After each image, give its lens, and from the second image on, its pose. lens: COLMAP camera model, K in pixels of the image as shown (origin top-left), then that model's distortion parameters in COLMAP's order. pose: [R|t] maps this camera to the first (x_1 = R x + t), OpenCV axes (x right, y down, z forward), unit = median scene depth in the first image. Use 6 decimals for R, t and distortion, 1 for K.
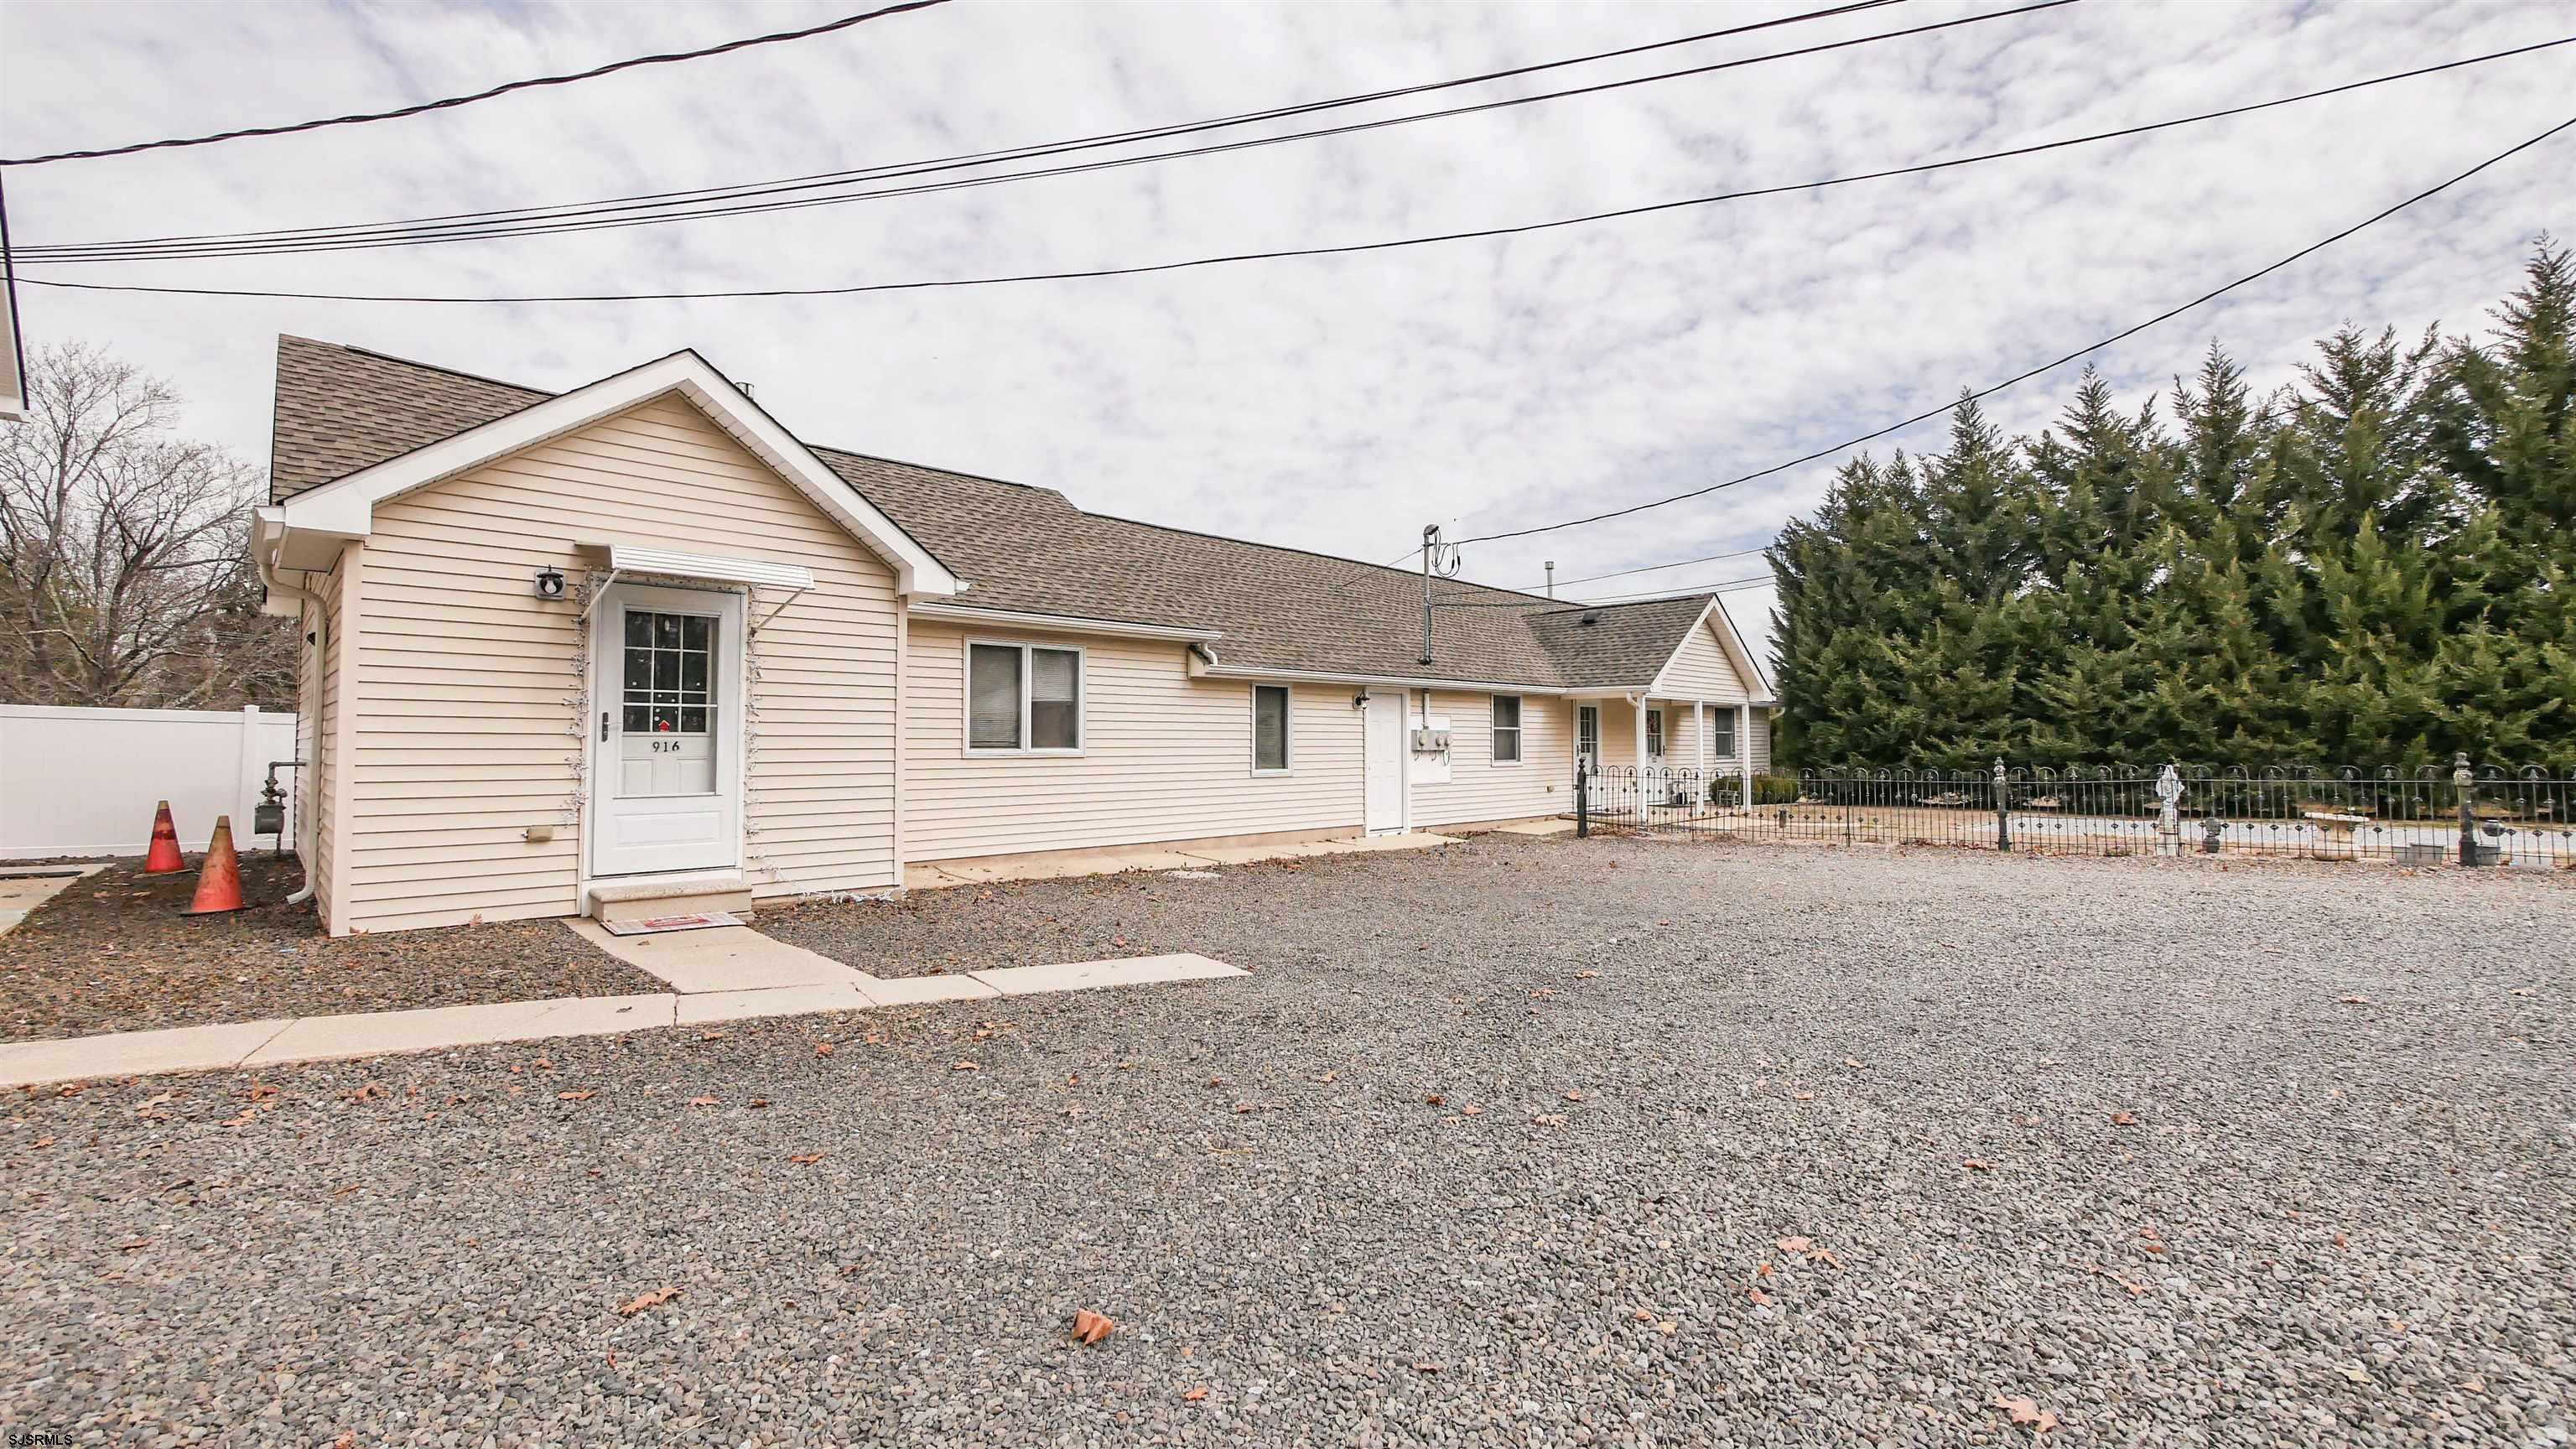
lens RADIAL K [[1054.4, 0, 1285.1], [0, 1054.4, 700.2], [0, 0, 1]] dist [-0.010121, -0.000049]
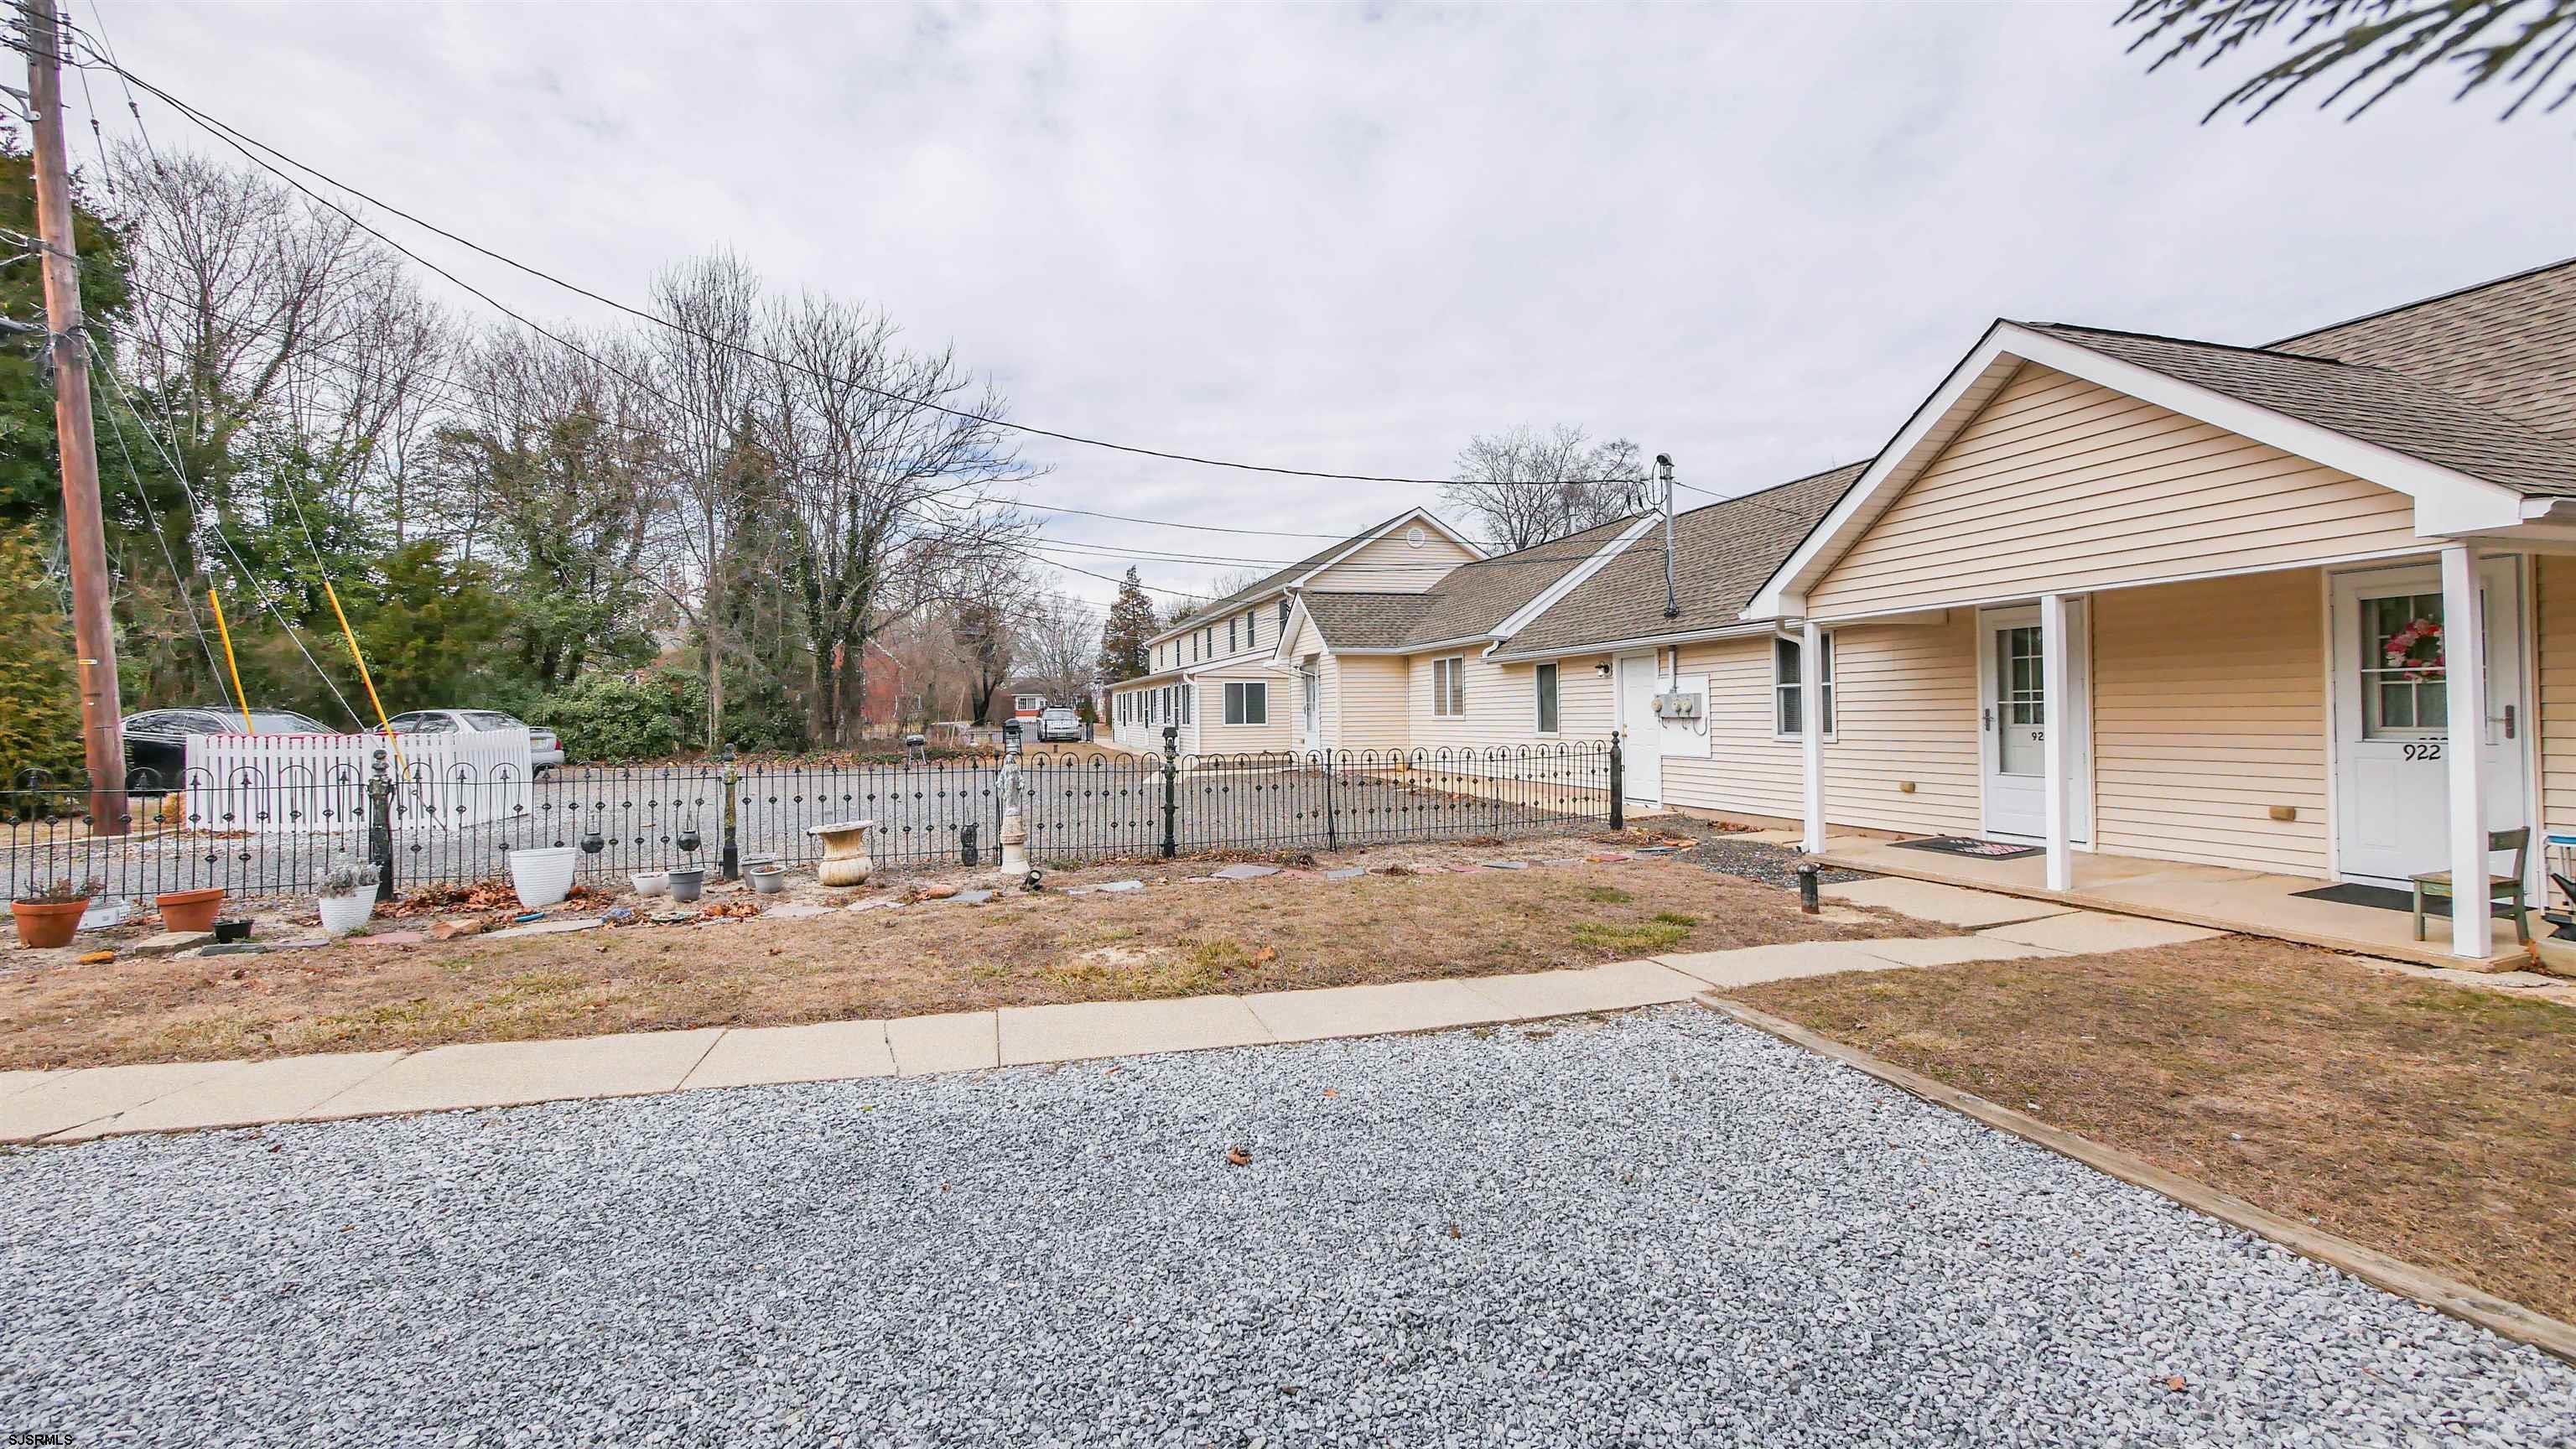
lens RADIAL K [[1054.4, 0, 1285.1], [0, 1054.4, 700.2], [0, 0, 1]] dist [-0.010121, -0.000049]
pose [[-0.480805, -0.001049, -0.876827, 1.429898], [0.055275, 0.997974, -0.031504, 0.059508], [0.875083, -0.063614, -0.479773, 1.569217]]
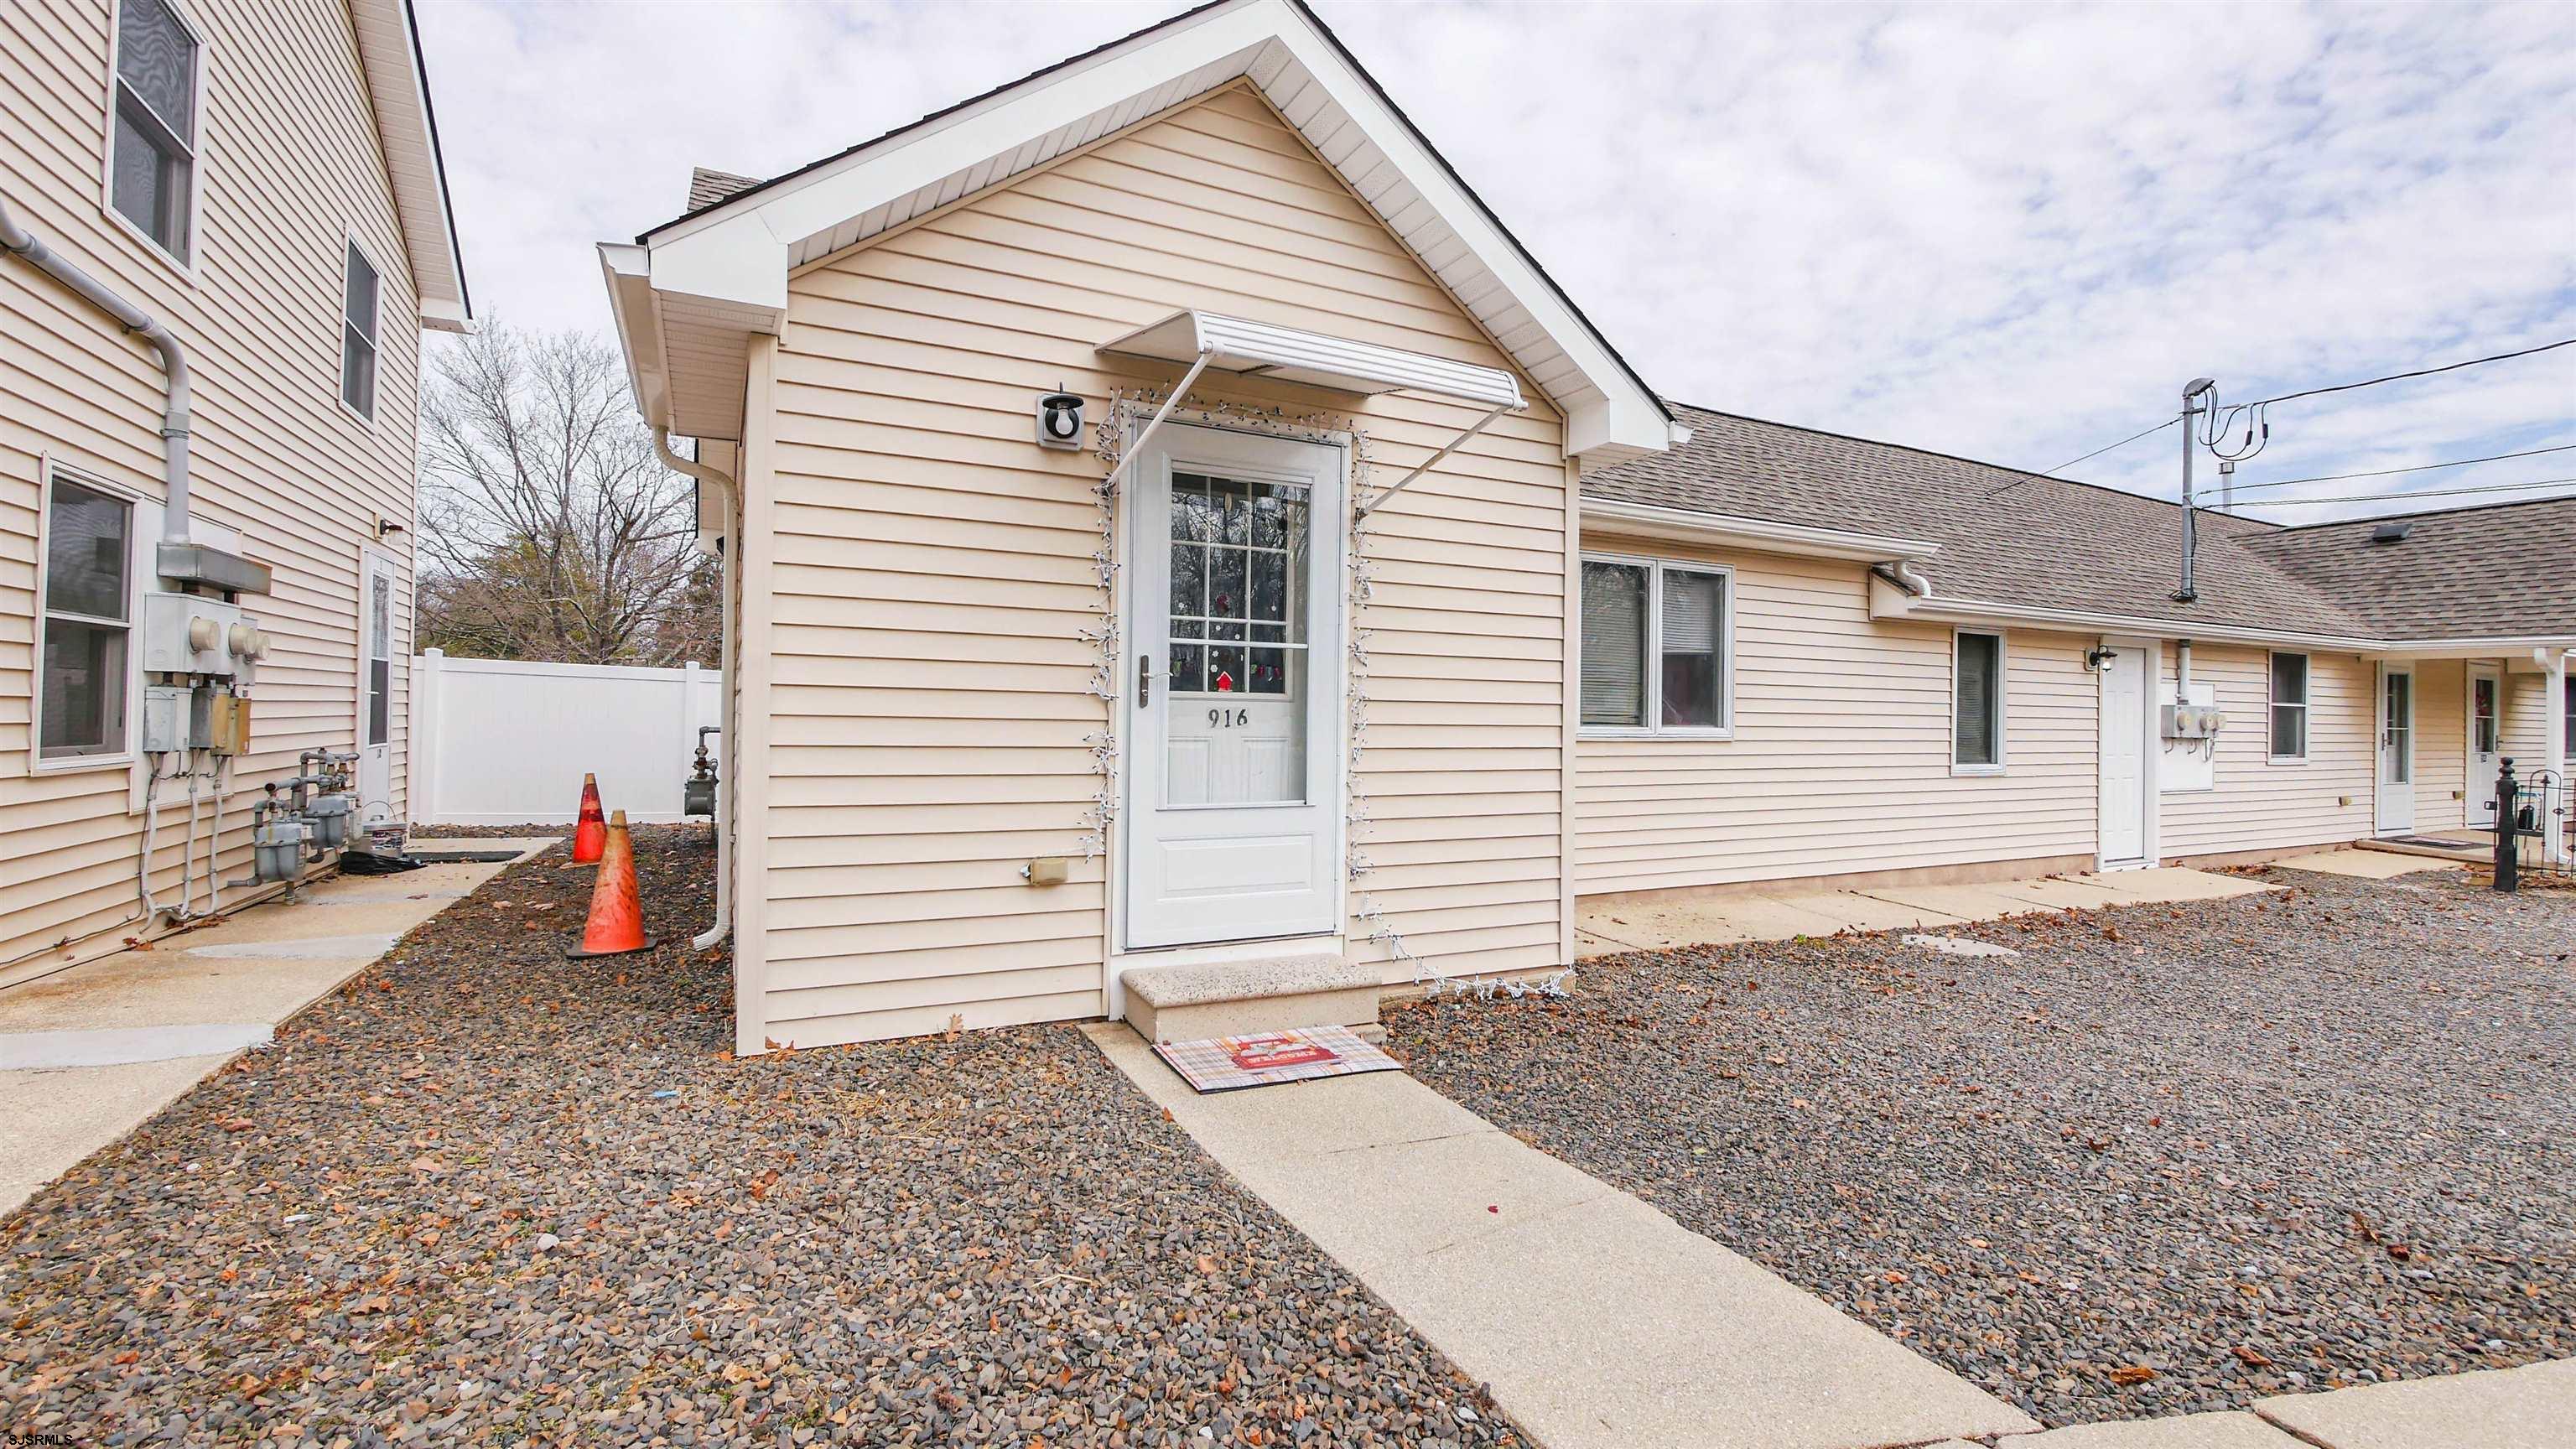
lens RADIAL K [[1107.1, 0, 1285.9], [0, 1107.1, 712.6], [0, 0, 1]] dist [-0.009869, 0.000112]
pose [[0.952081, 0.014709, -0.305492, -0.244958], [-0.003099, 0.999256, 0.038455, 0.011856], [0.305830, -0.035666, 0.951418, 0.287101]]
